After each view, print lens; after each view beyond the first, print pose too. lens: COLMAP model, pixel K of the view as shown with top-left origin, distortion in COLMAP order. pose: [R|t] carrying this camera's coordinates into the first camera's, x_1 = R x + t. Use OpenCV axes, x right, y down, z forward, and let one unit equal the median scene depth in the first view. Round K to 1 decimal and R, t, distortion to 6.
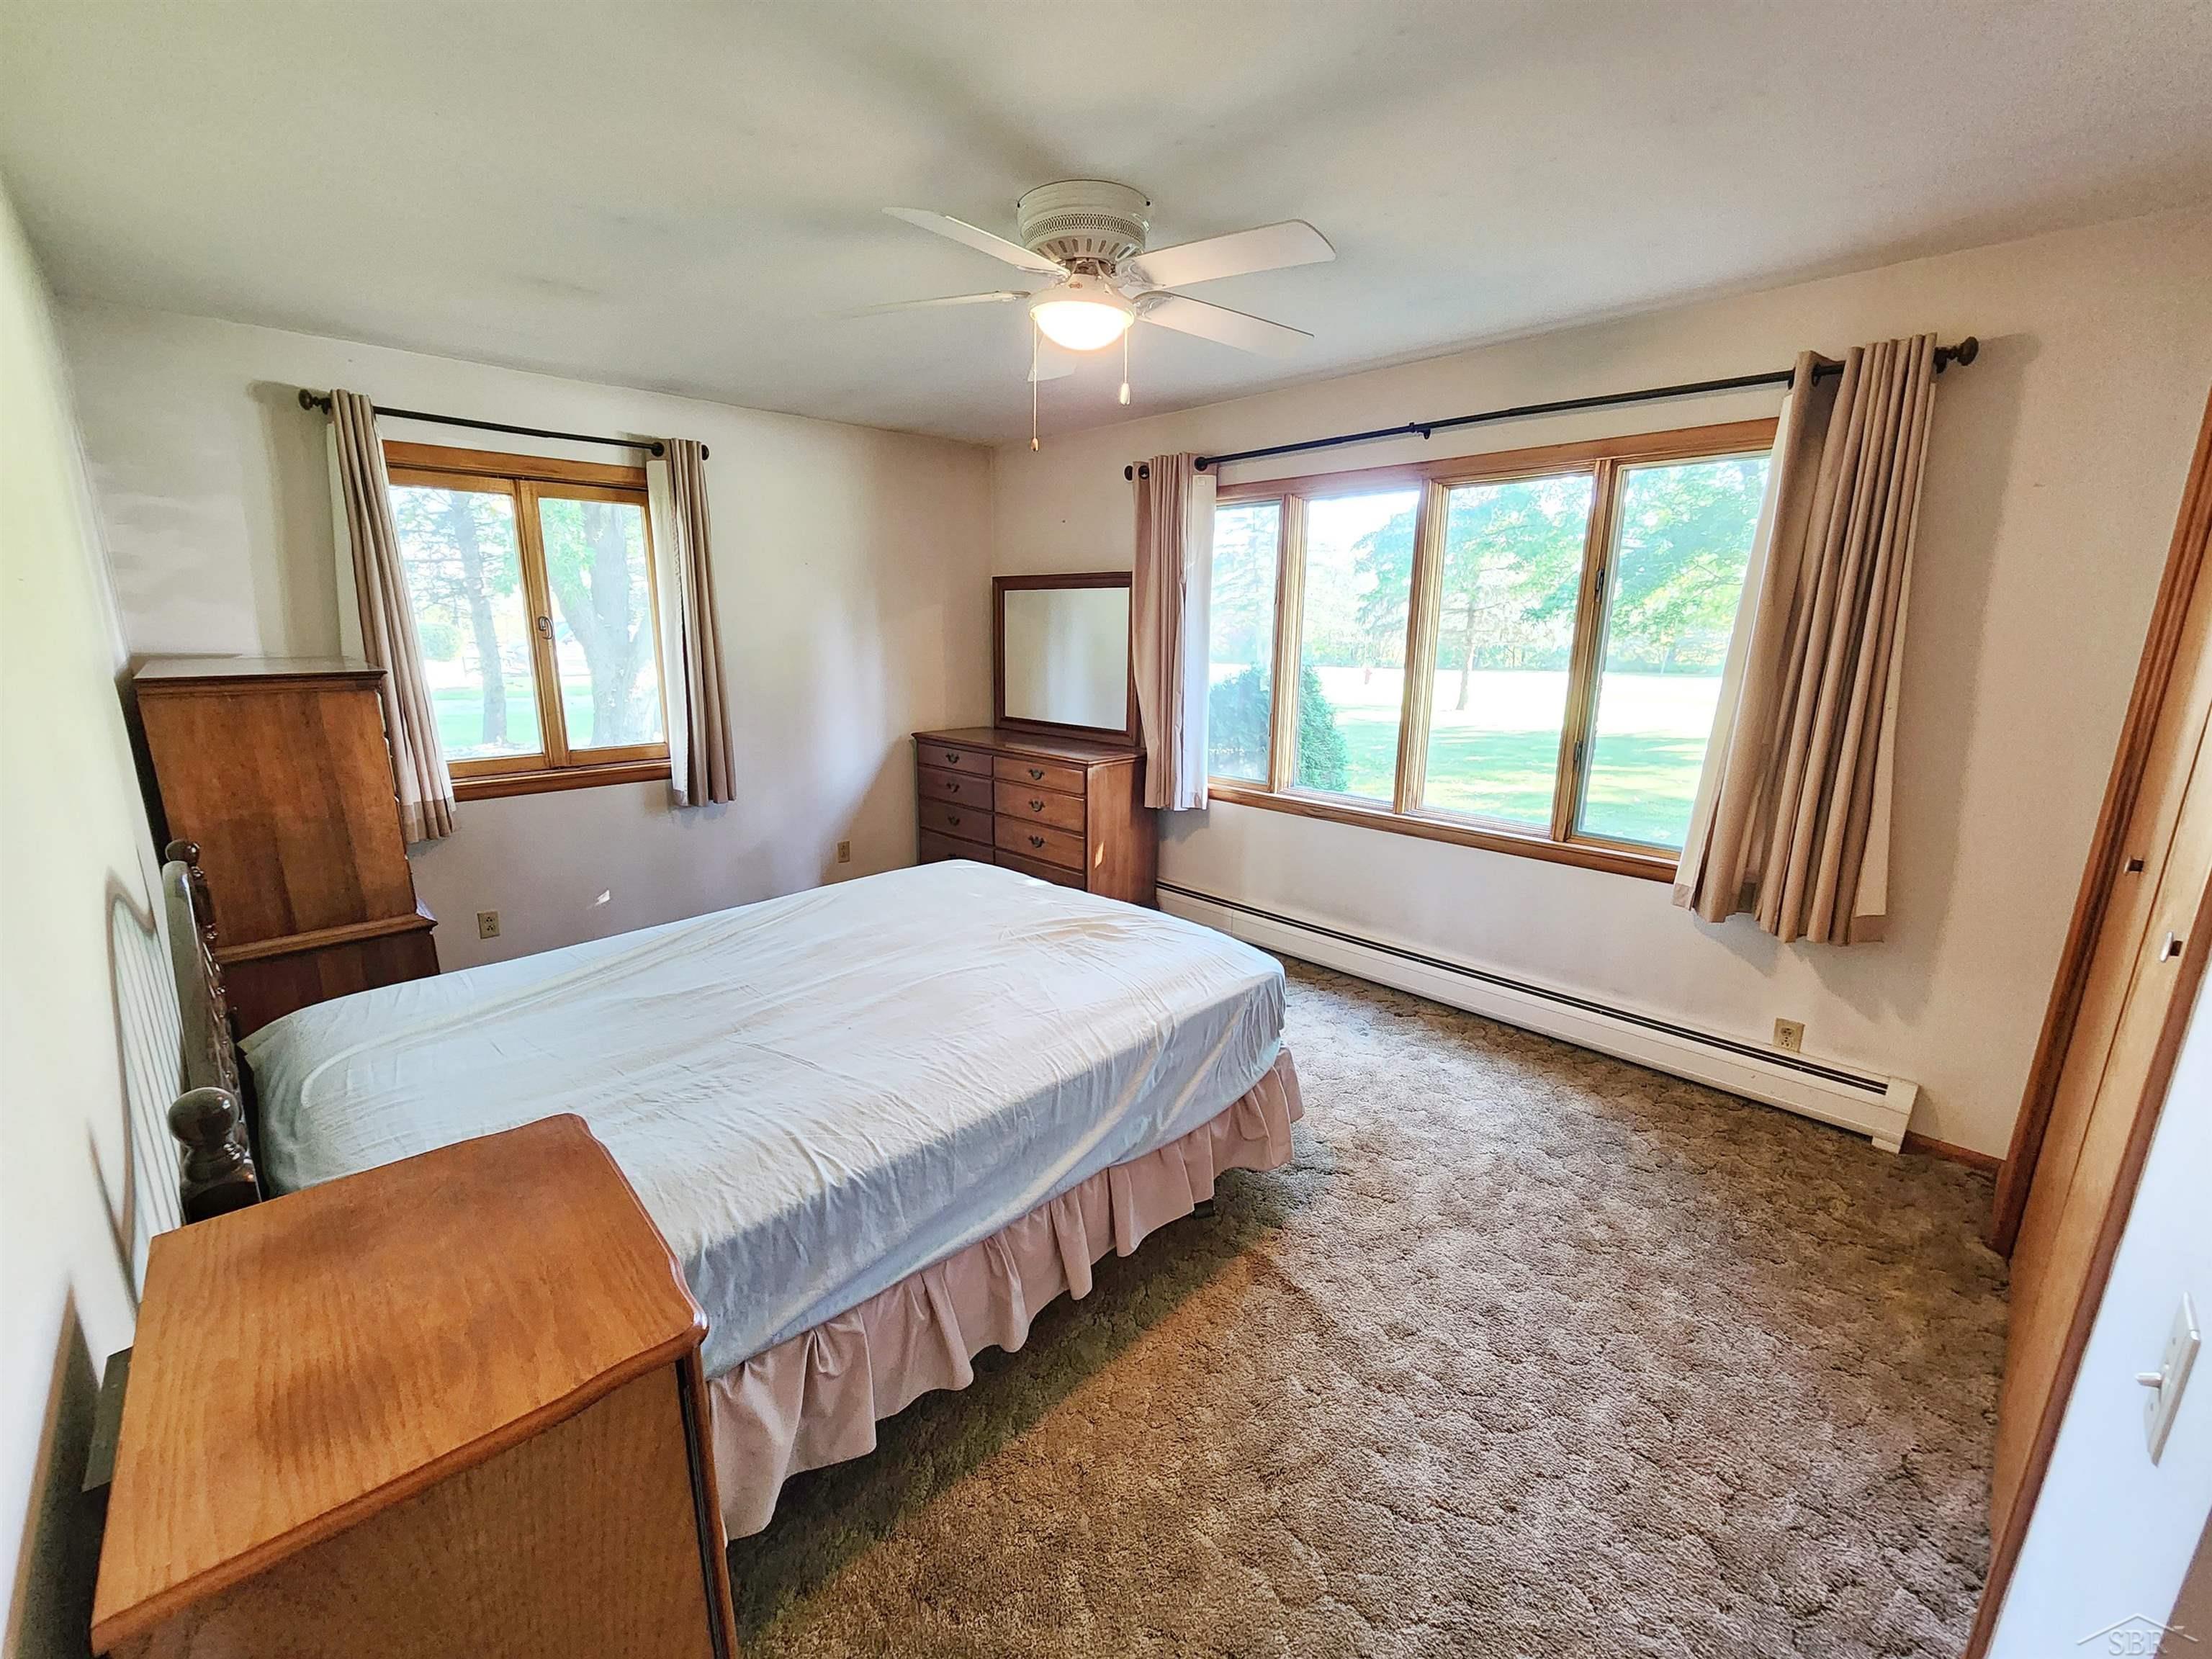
lens RADIAL K [[908.2, 0, 1106.0], [0, 908.2, 829.5], [0, 0, 1]] dist [-0.000389, 0.000082]
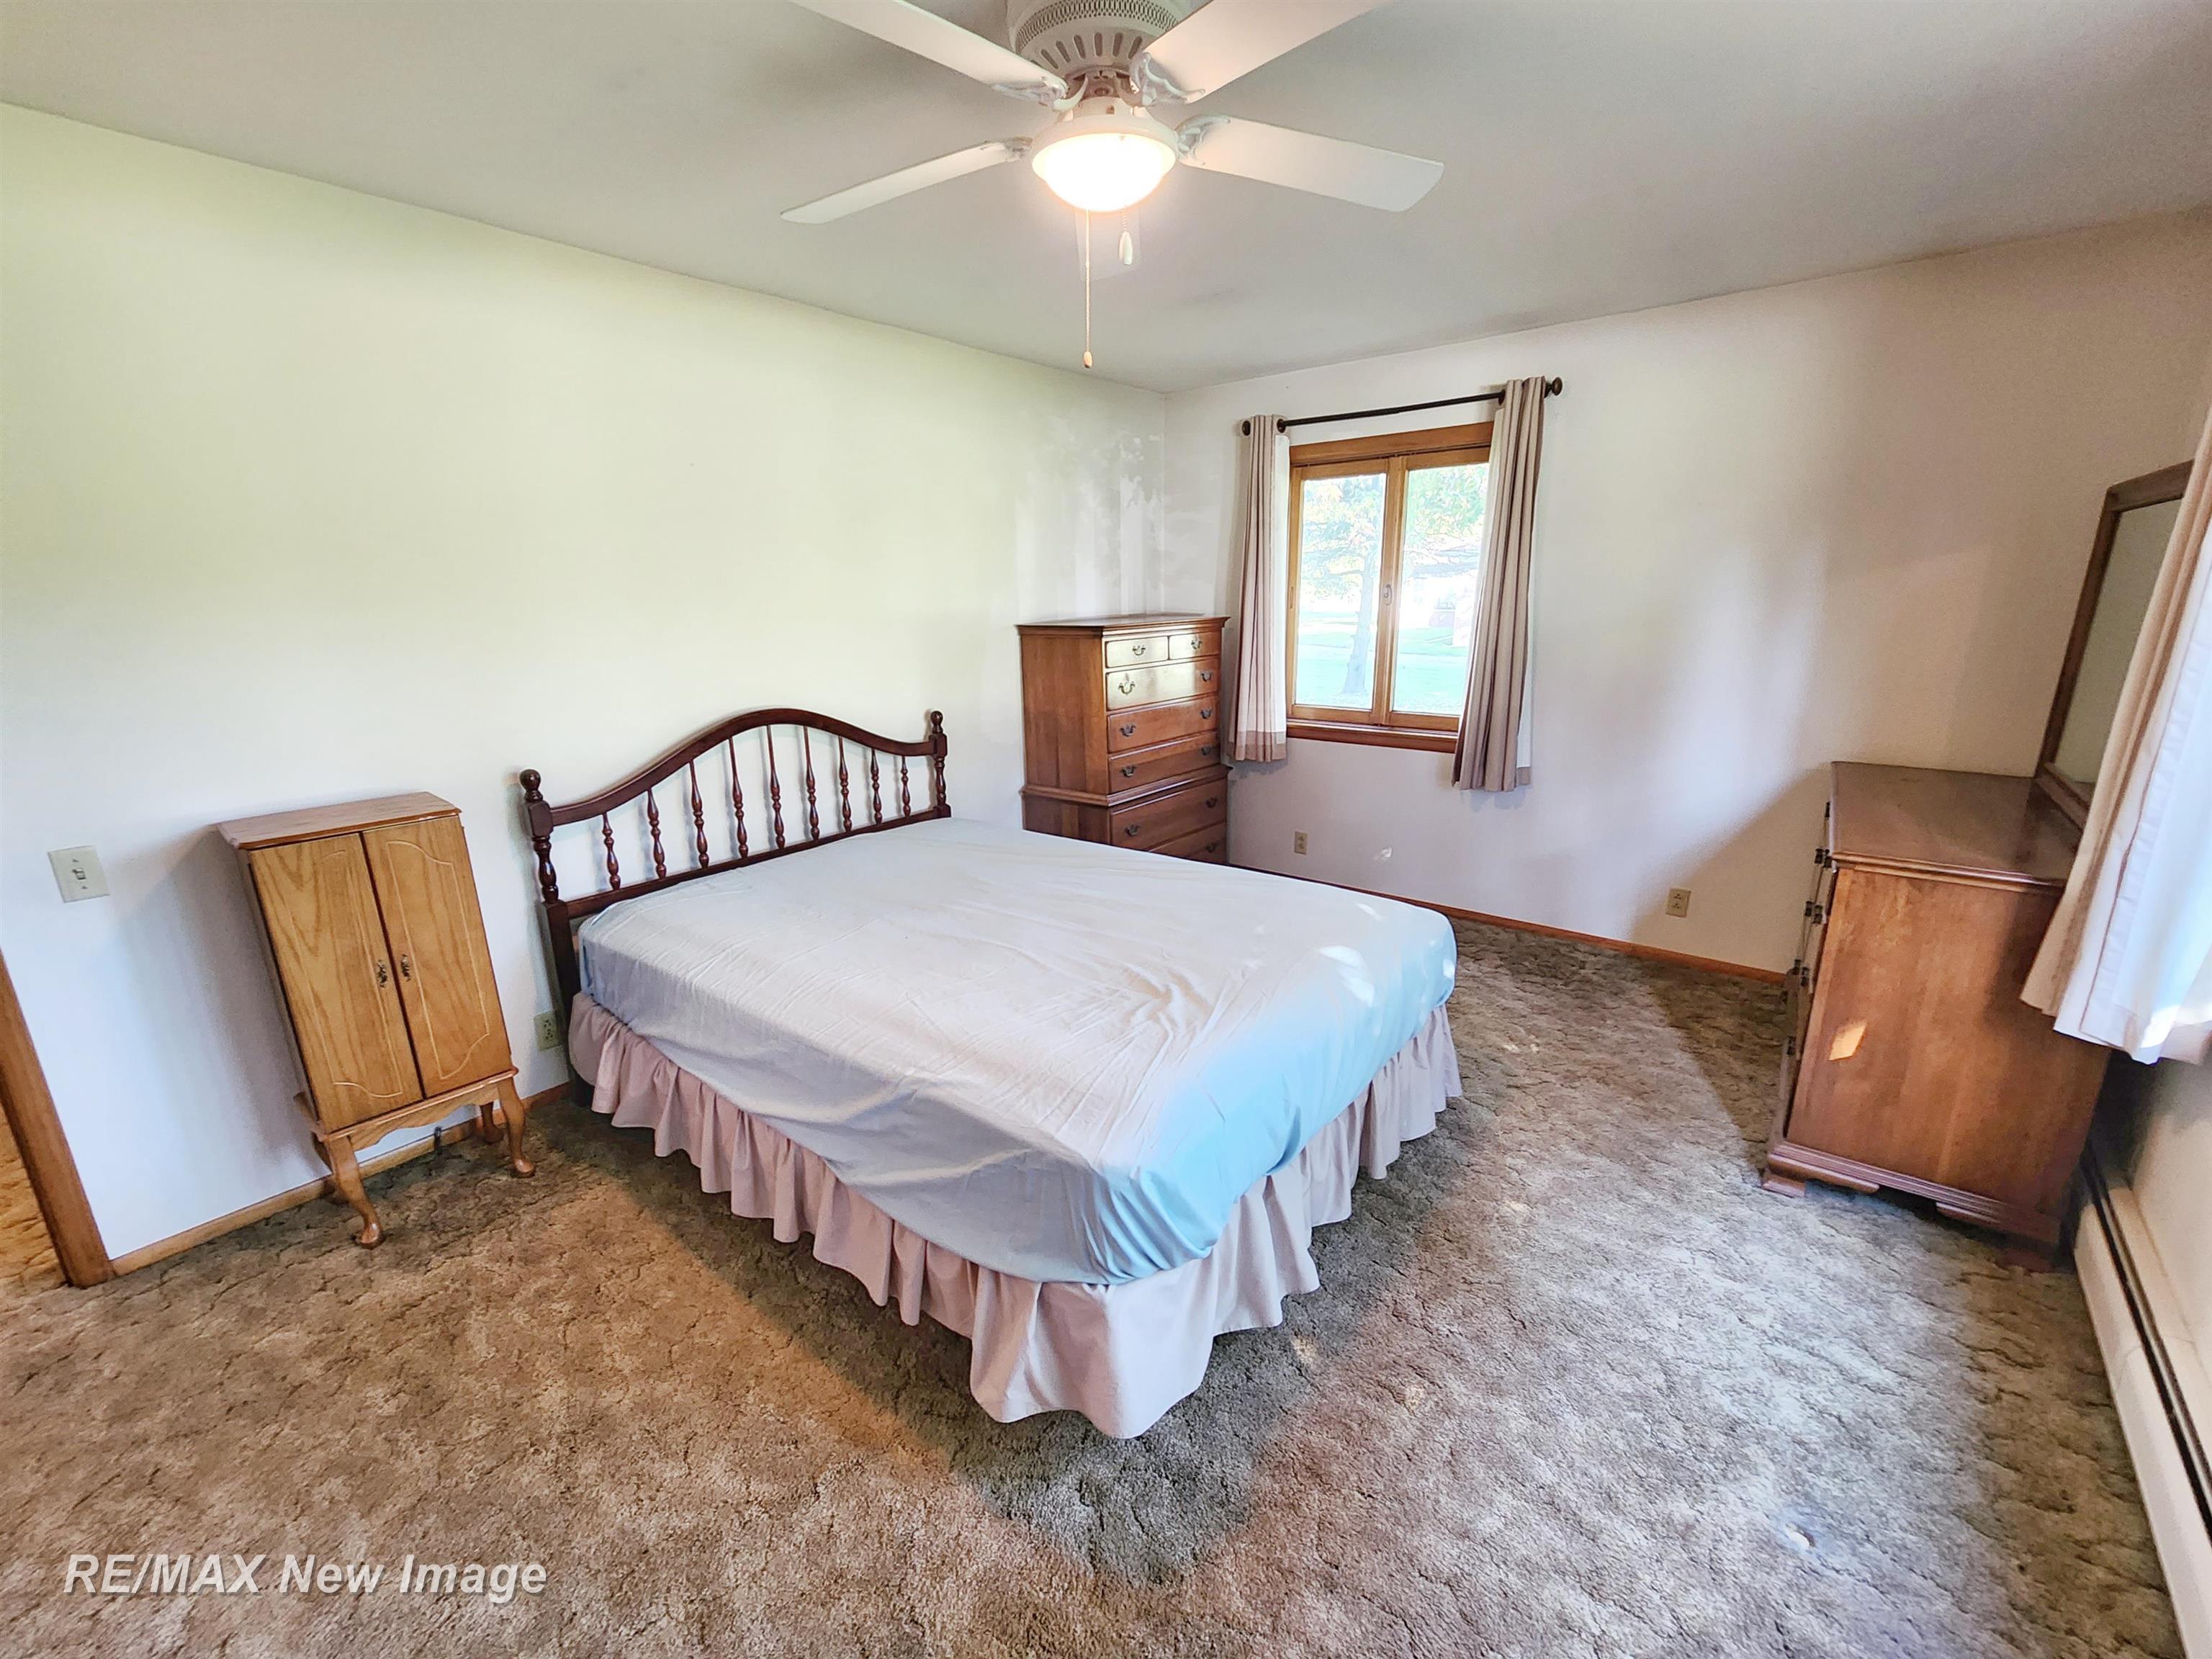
lens RADIAL K [[908.2, 0, 1106.0], [0, 908.2, 829.5], [0, 0, 1]] dist [-0.000389, 0.000082]
pose [[0.118606, 0.245562, -0.962098, 0.469688], [-0.213167, 0.952642, 0.216870, -0.124856], [0.969790, 0.179366, 0.165335, 0.572609]]
